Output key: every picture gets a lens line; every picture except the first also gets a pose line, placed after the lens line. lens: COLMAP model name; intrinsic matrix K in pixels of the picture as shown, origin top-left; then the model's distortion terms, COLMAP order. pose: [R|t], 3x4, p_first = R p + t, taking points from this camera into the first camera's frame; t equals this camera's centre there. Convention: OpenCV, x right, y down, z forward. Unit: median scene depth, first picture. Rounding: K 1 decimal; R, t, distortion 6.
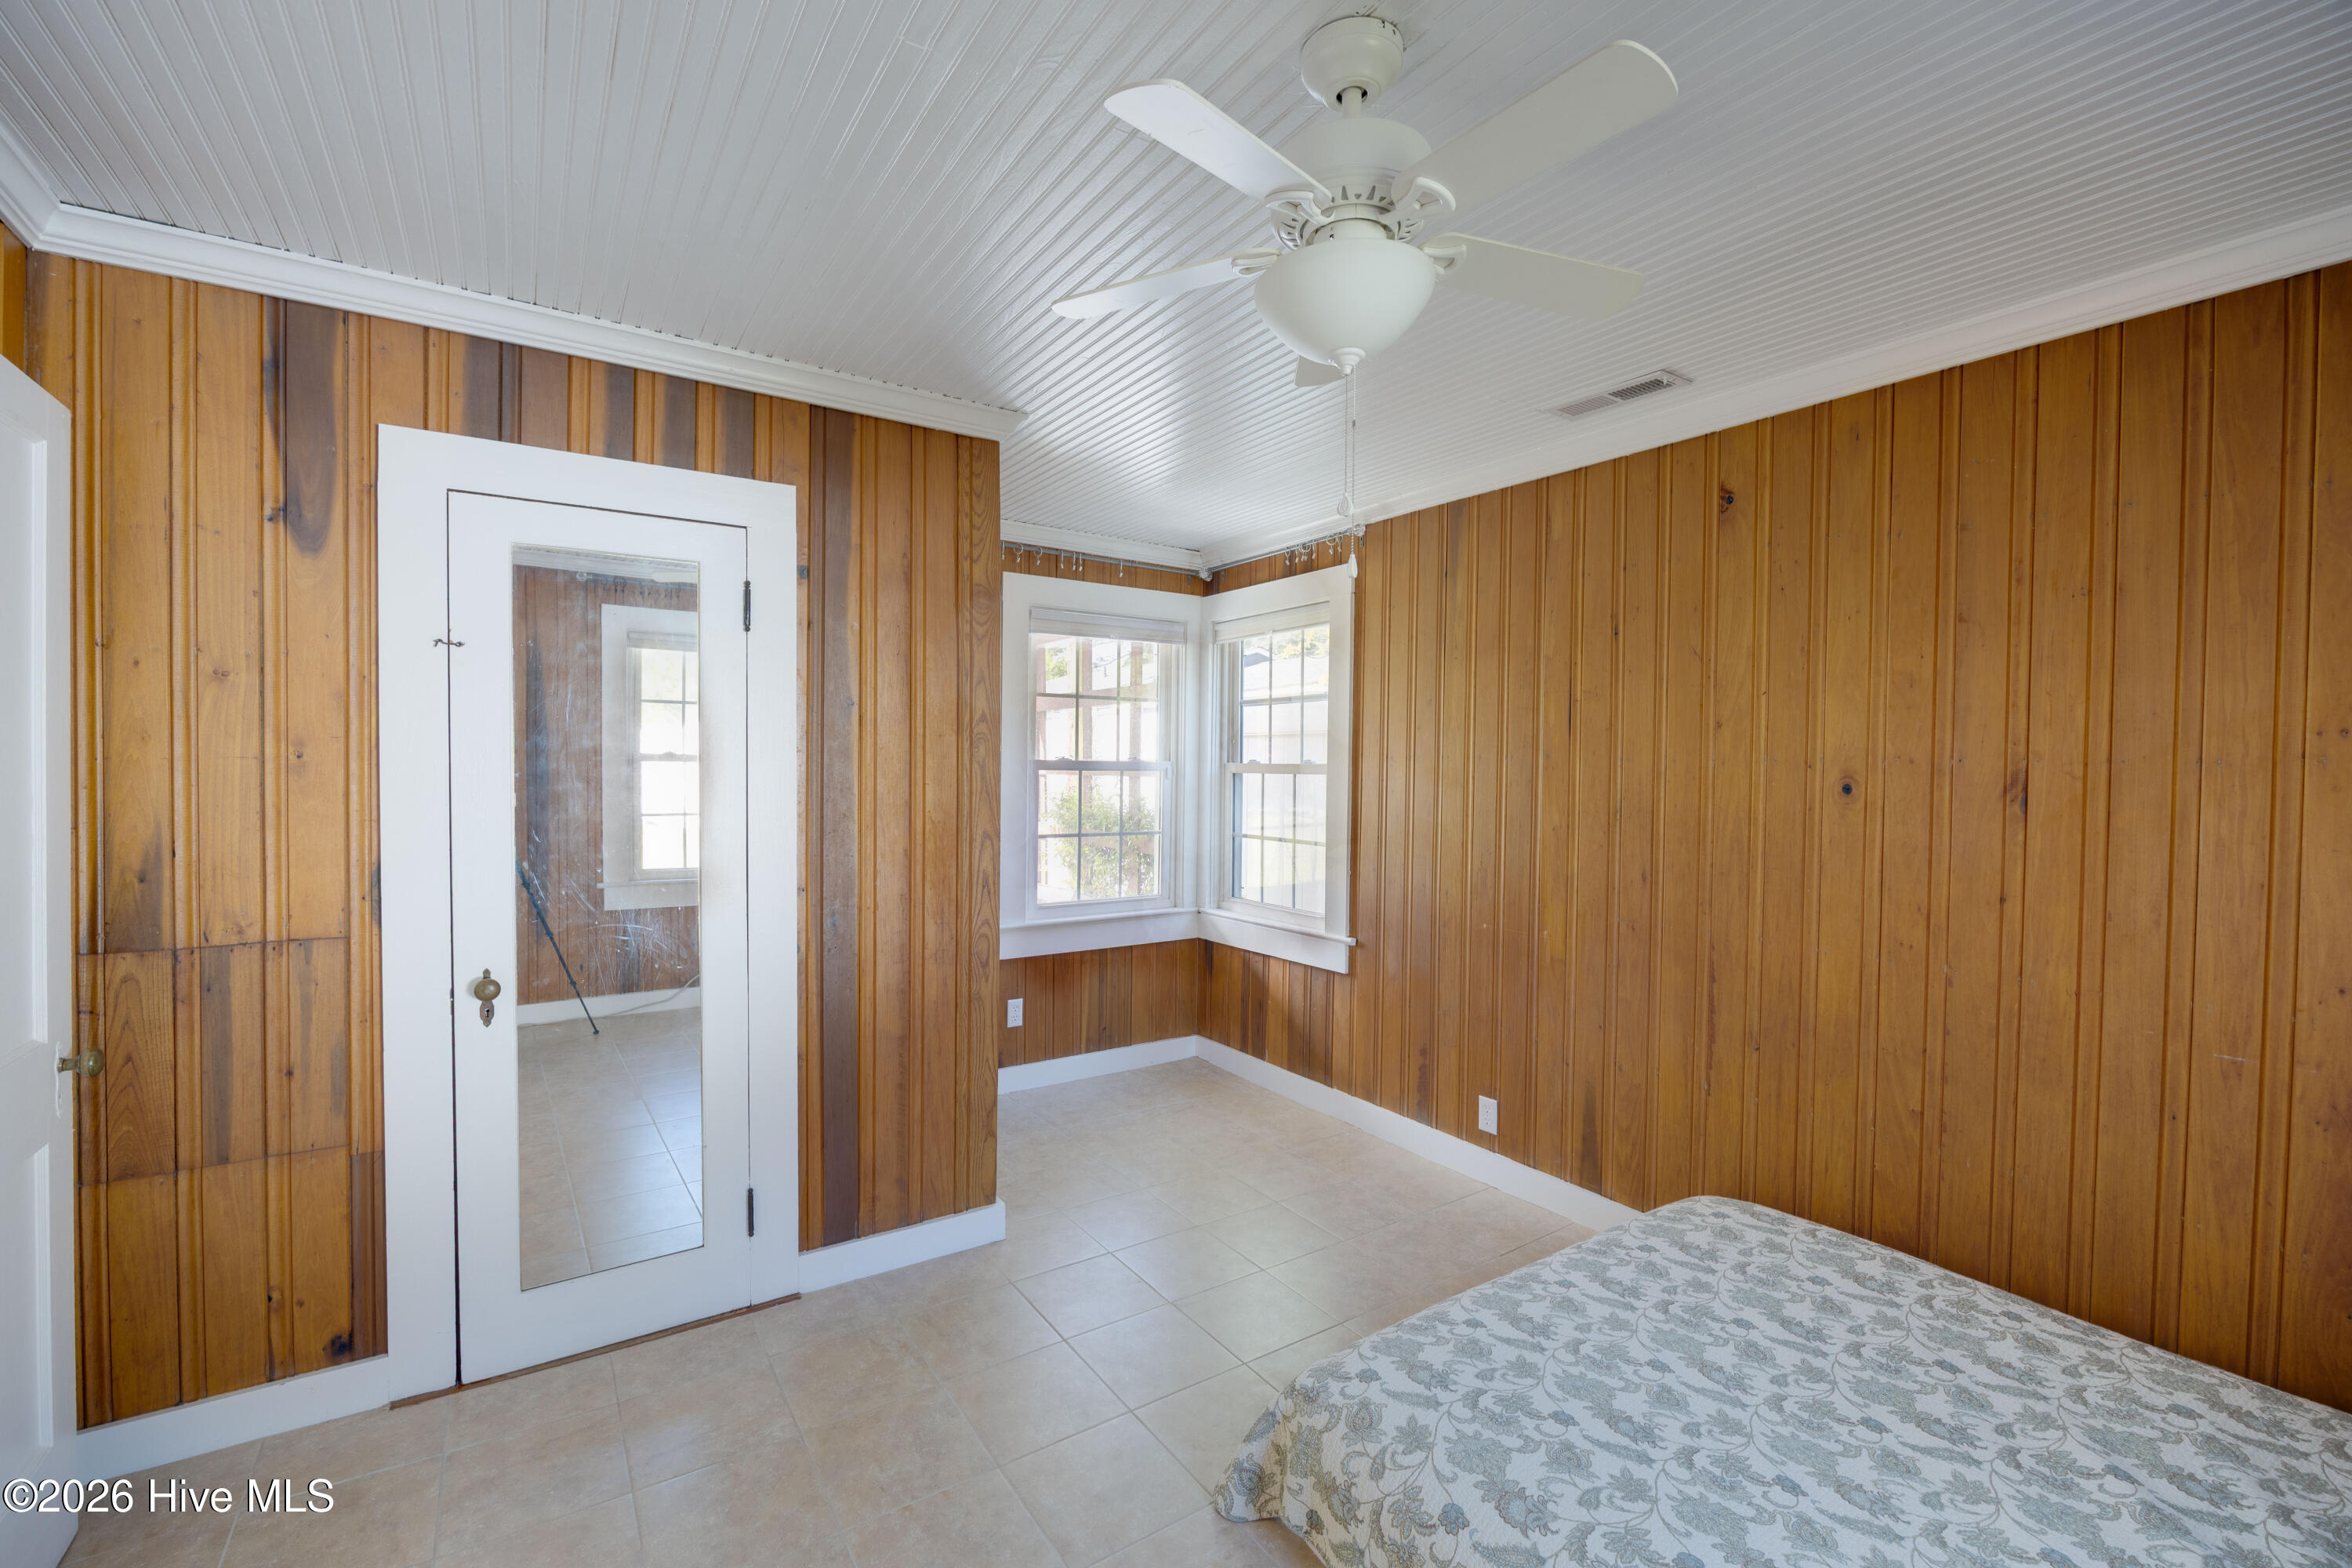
lens RADIAL K [[974.2, 0, 1155.3], [0, 974.2, 779.8], [0, 0, 1]] dist [-0.015162, 0.001522]
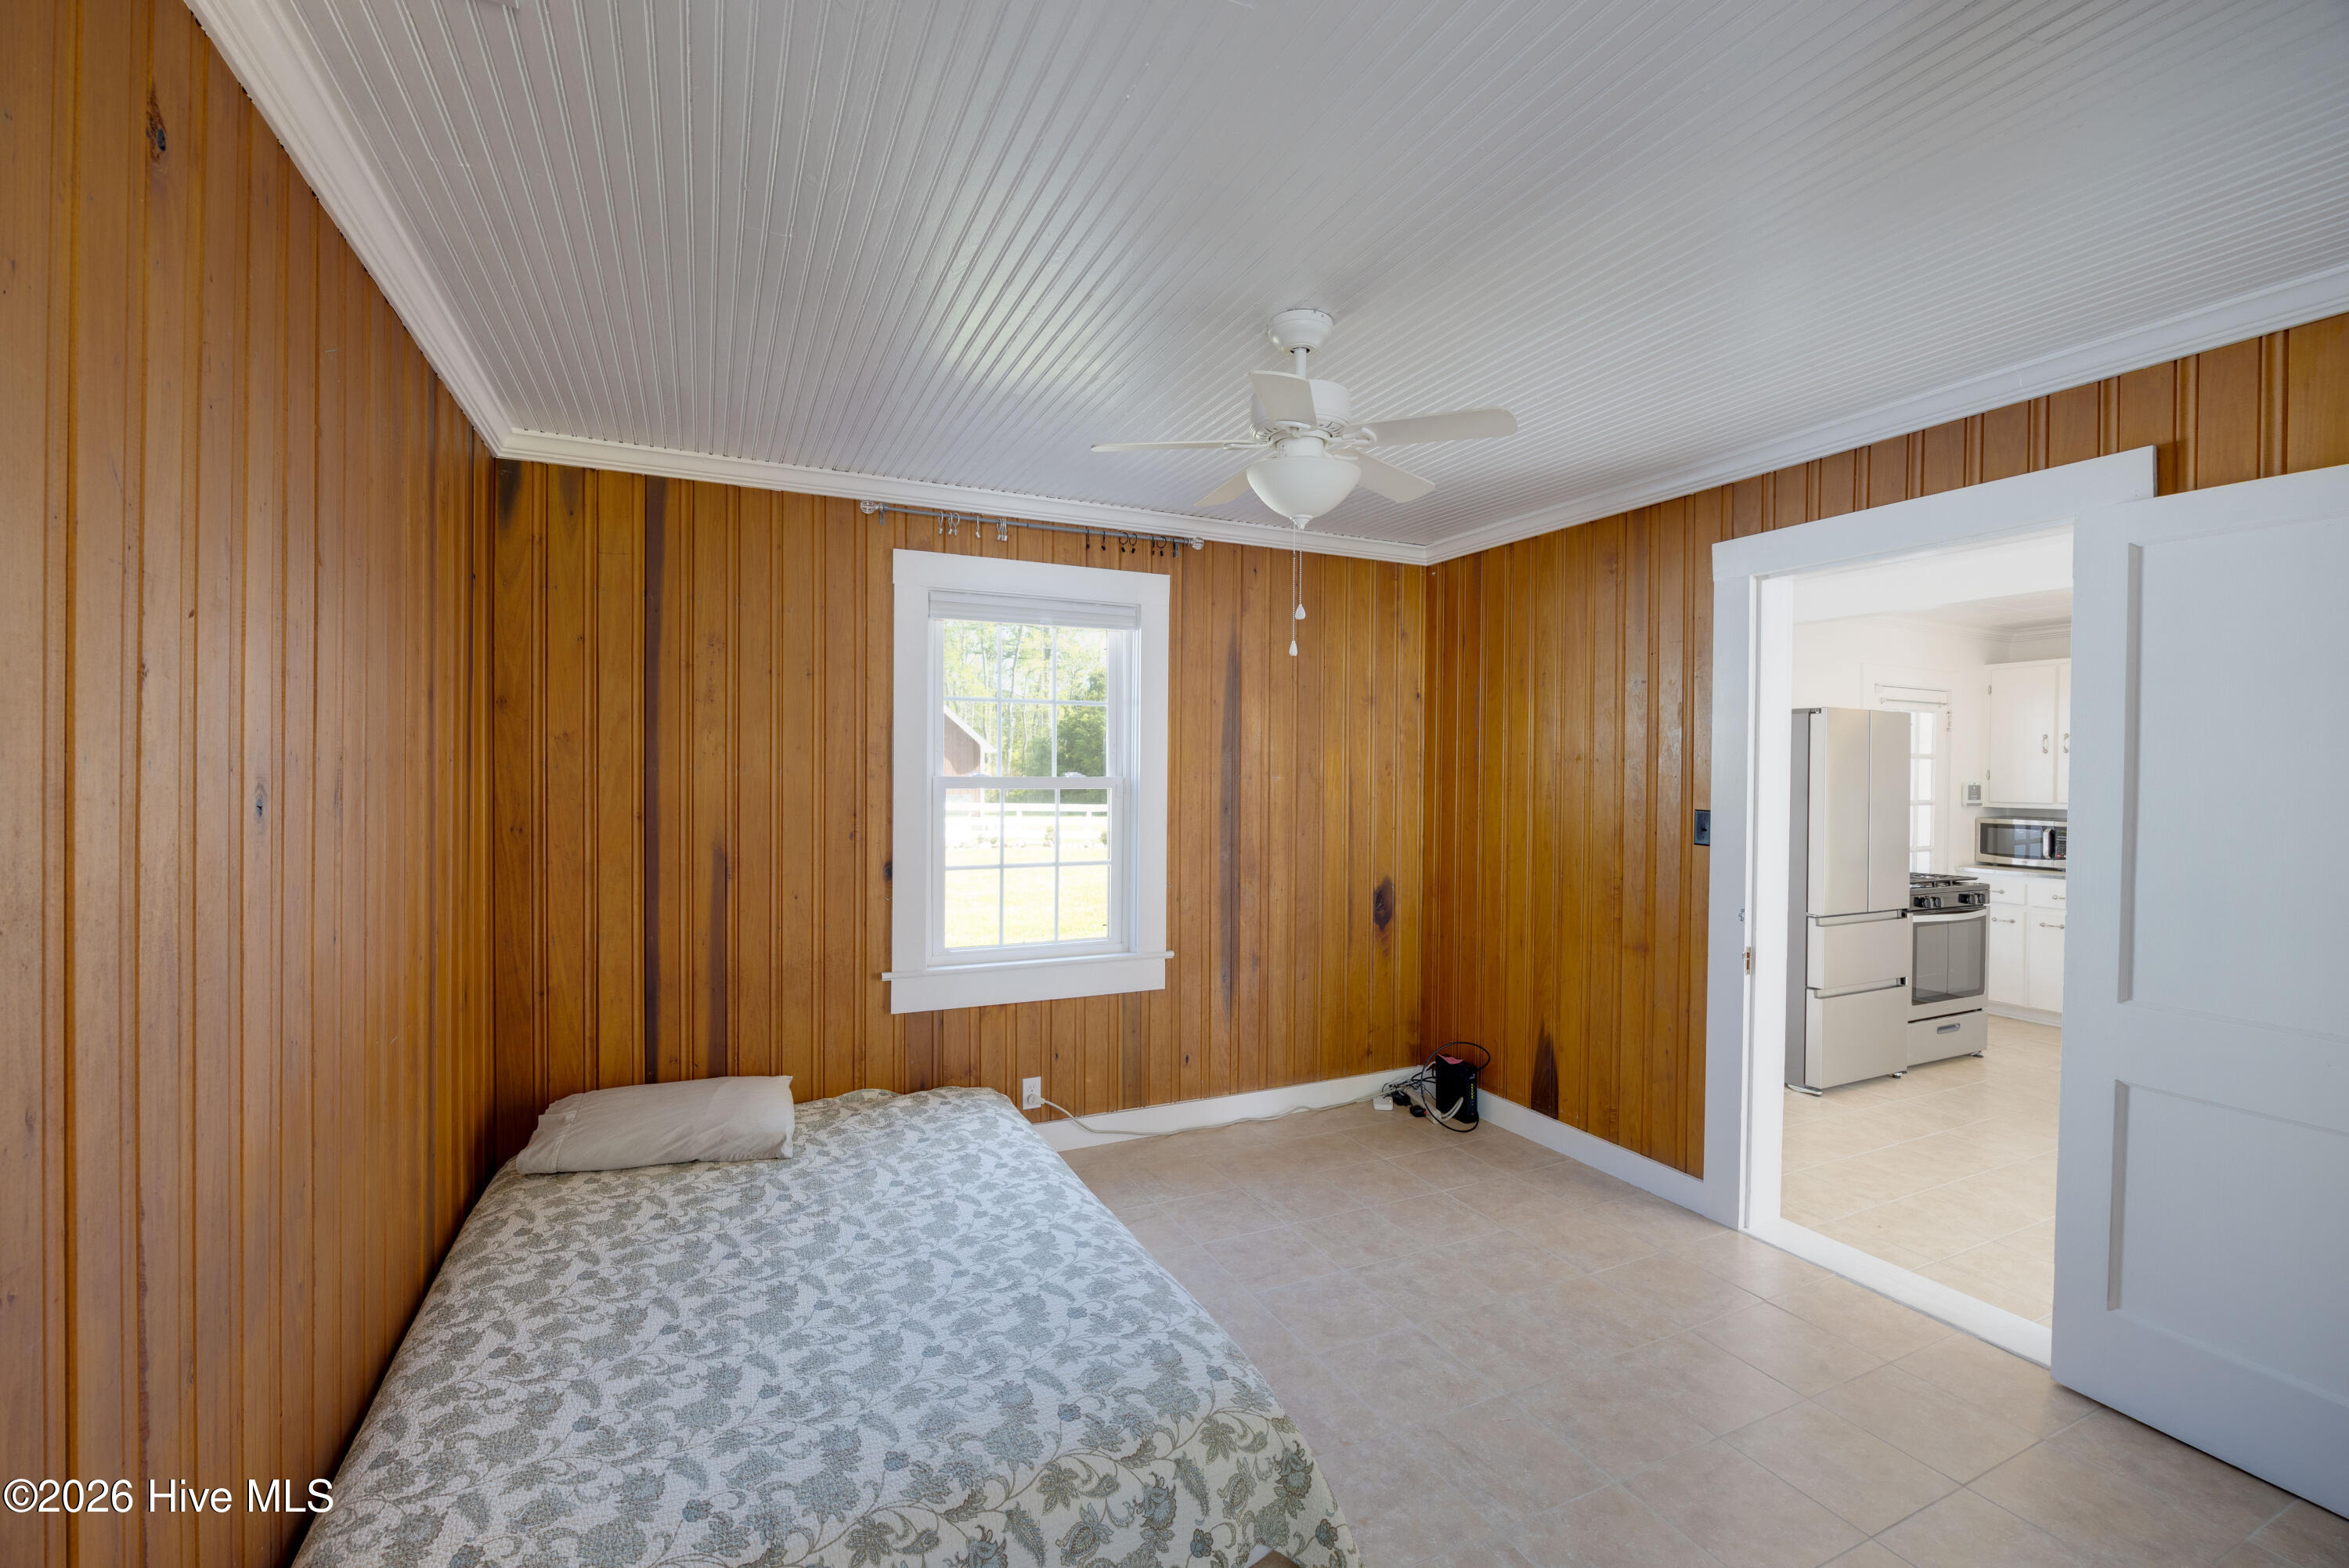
lens RADIAL K [[973.6, 0, 1175.7], [0, 973.6, 780.0], [0, 0, 1]] dist [-0.013762, 0.000026]
pose [[-0.988684, -0.016188, 0.149135, 0.079726], [-0.011907, 0.999492, 0.029555, -0.027876], [-0.149538, 0.027445, -0.988375, 1.340591]]
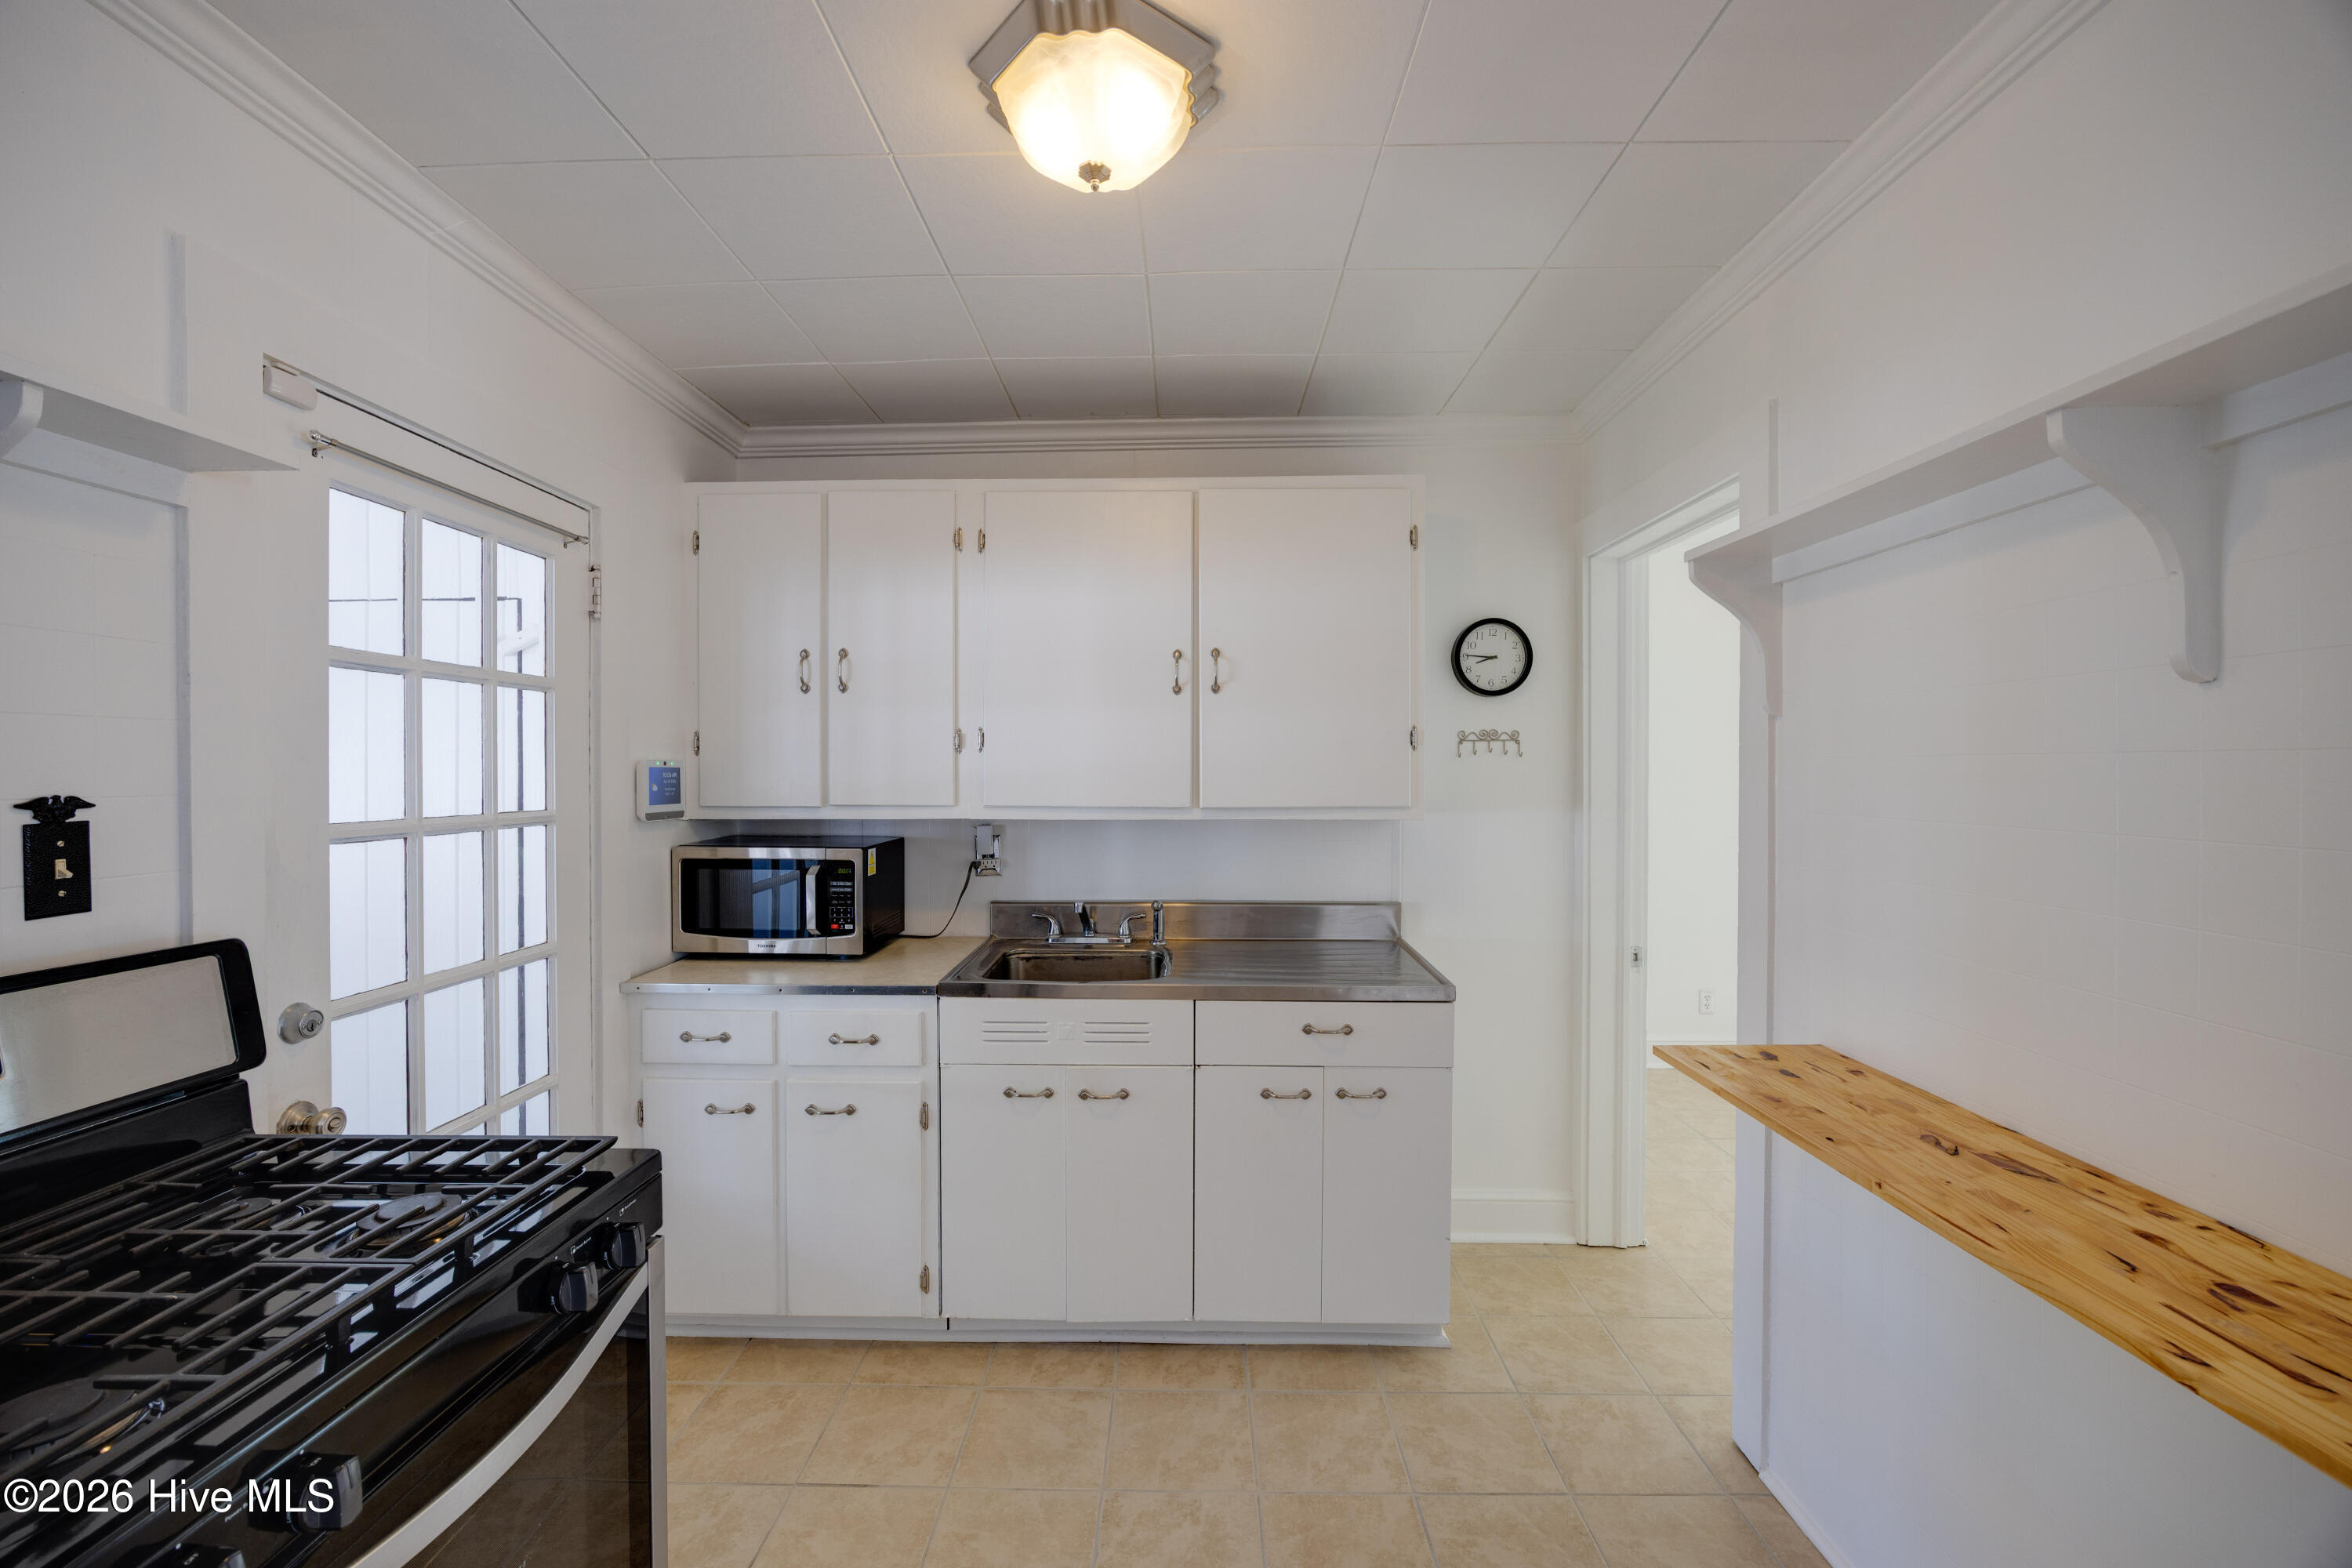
lens RADIAL K [[974.2, 0, 1169.9], [0, 974.2, 782.2], [0, 0, 1]] dist [-0.015162, 0.001522]
pose [[-0.570634, 0.001682, -0.821203, -1.012957], [-0.020887, 0.999645, 0.016561, 0.019533], [0.820939, 0.026602, -0.570396, -0.350056]]
